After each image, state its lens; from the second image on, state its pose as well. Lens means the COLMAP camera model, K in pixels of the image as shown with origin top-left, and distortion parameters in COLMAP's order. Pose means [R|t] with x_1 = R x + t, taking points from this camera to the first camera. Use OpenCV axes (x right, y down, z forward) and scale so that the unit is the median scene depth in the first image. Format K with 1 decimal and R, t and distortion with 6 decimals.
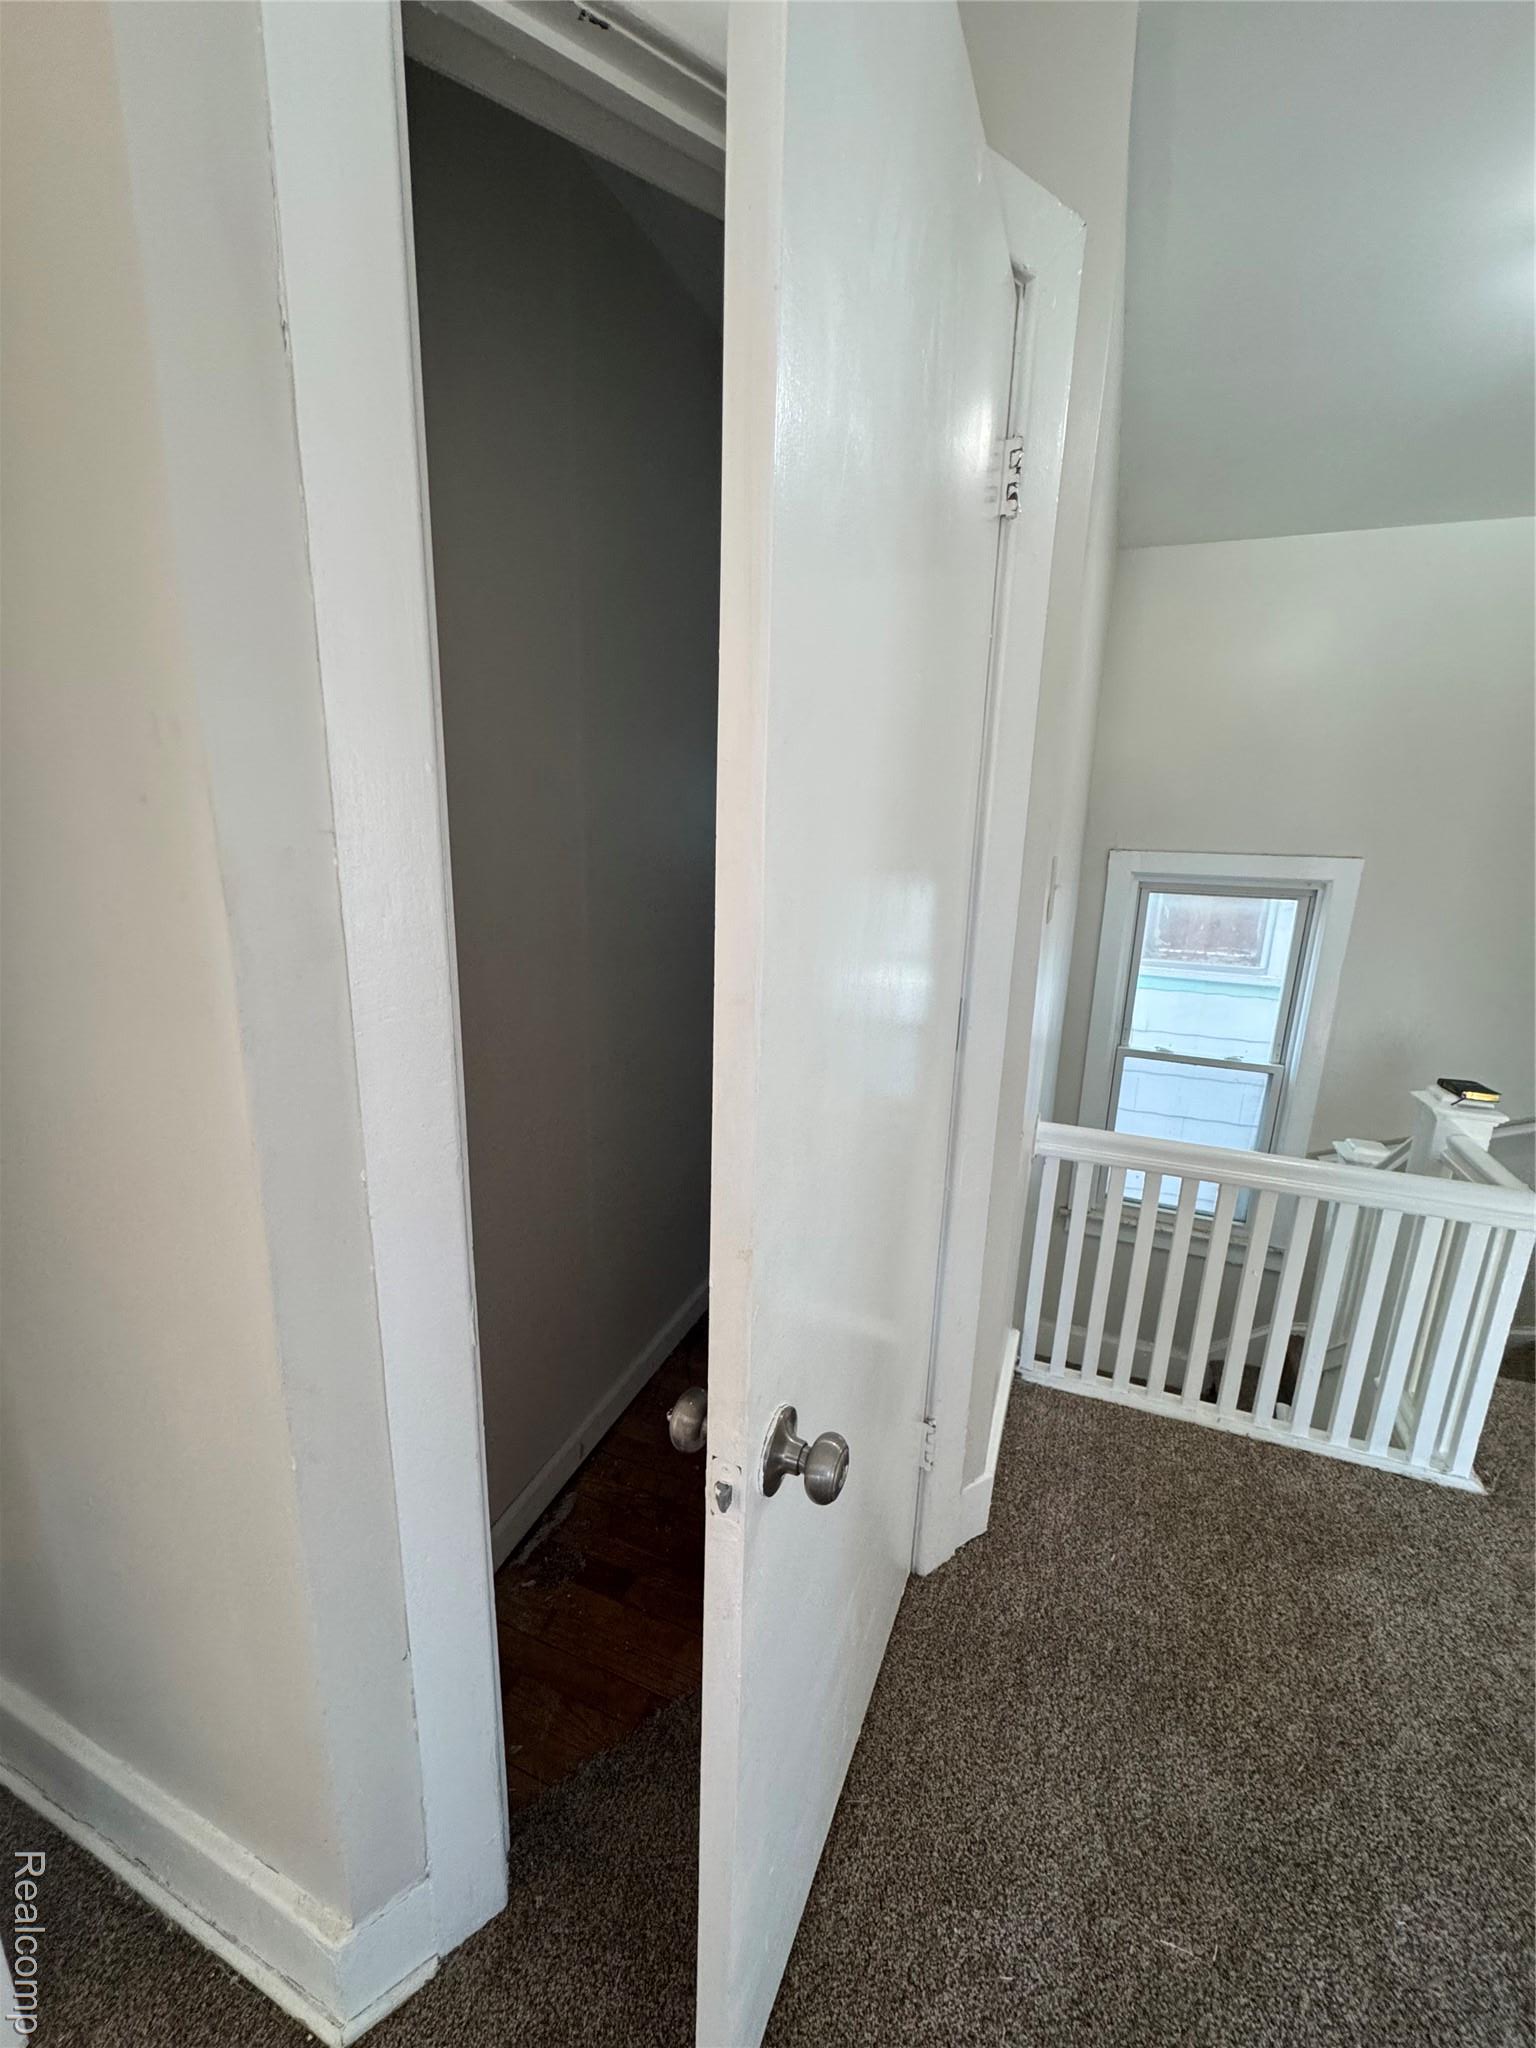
lens RADIAL K [[820.3, 0, 768.0], [0, 820.3, 1024.0], [0, 0, 1]] dist [-0.000235, 0.000227]
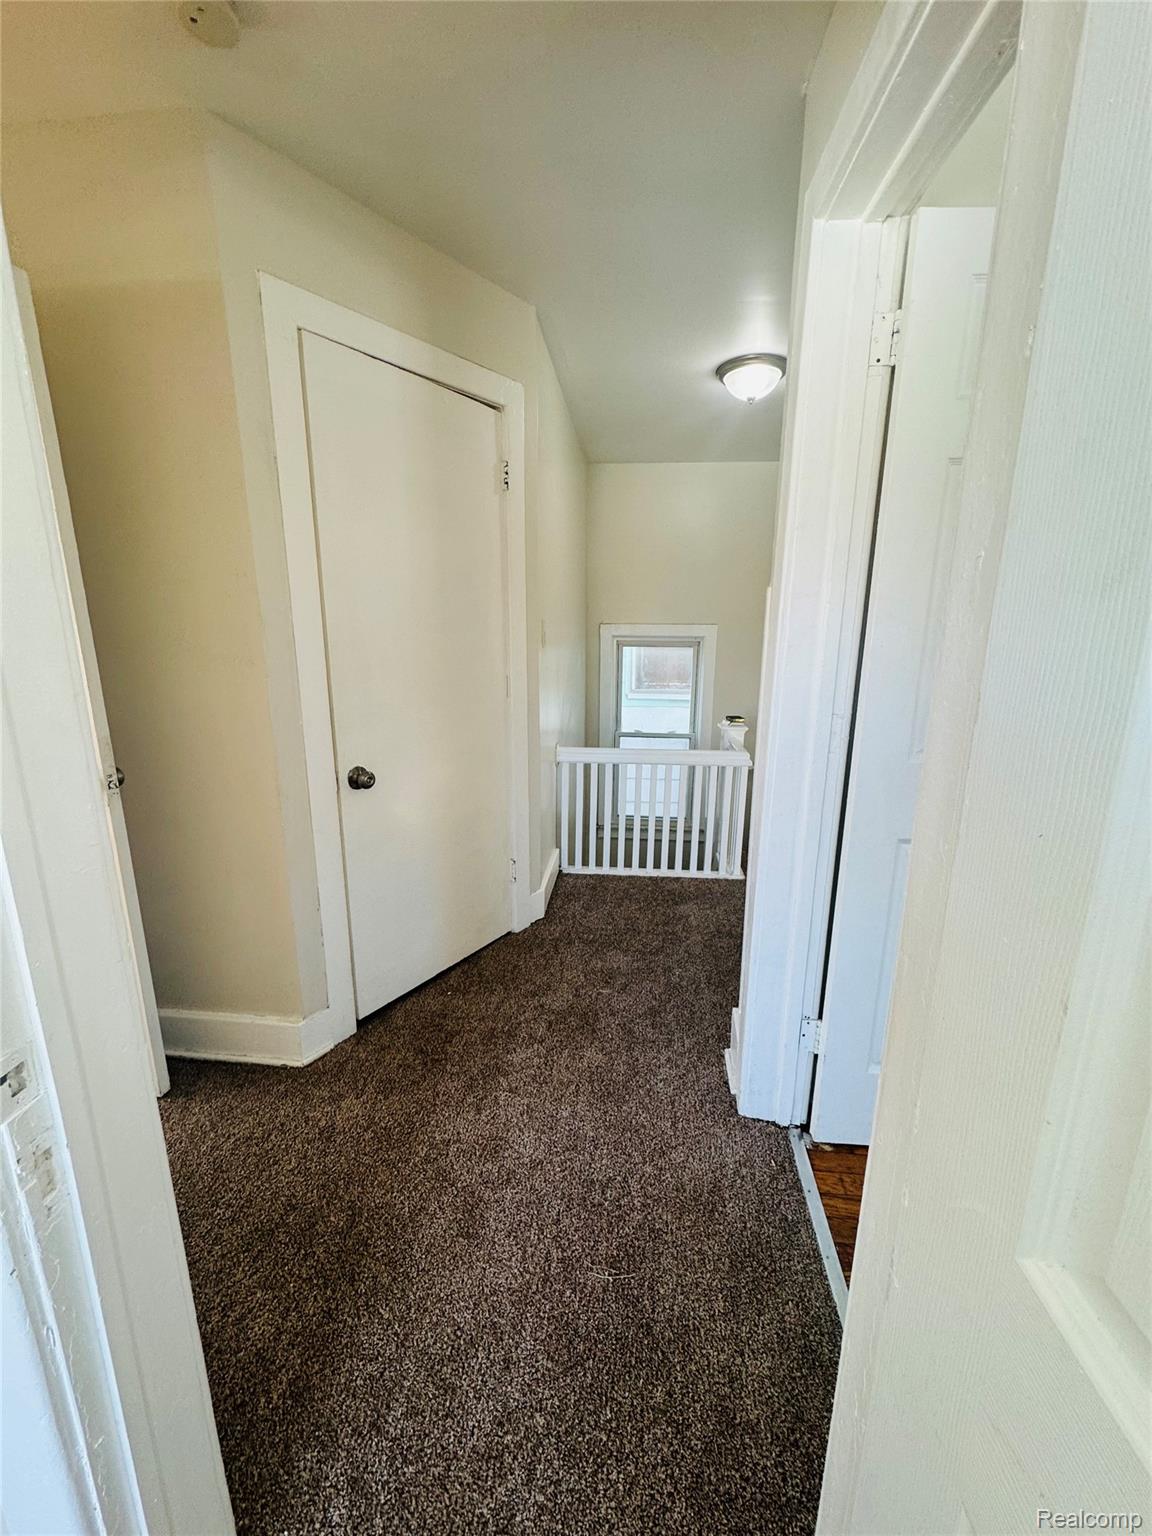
lens RADIAL K [[615.2, 0, 576.0], [0, 615.2, 768.0], [0, 0, 1]] dist [-0.000235, 0.000227]
pose [[0.959666, -0.087516, 0.267175, -0.055305], [0.087700, 0.996083, 0.011268, 0.154662], [-0.267114, 0.012617, 0.963582, -0.539269]]
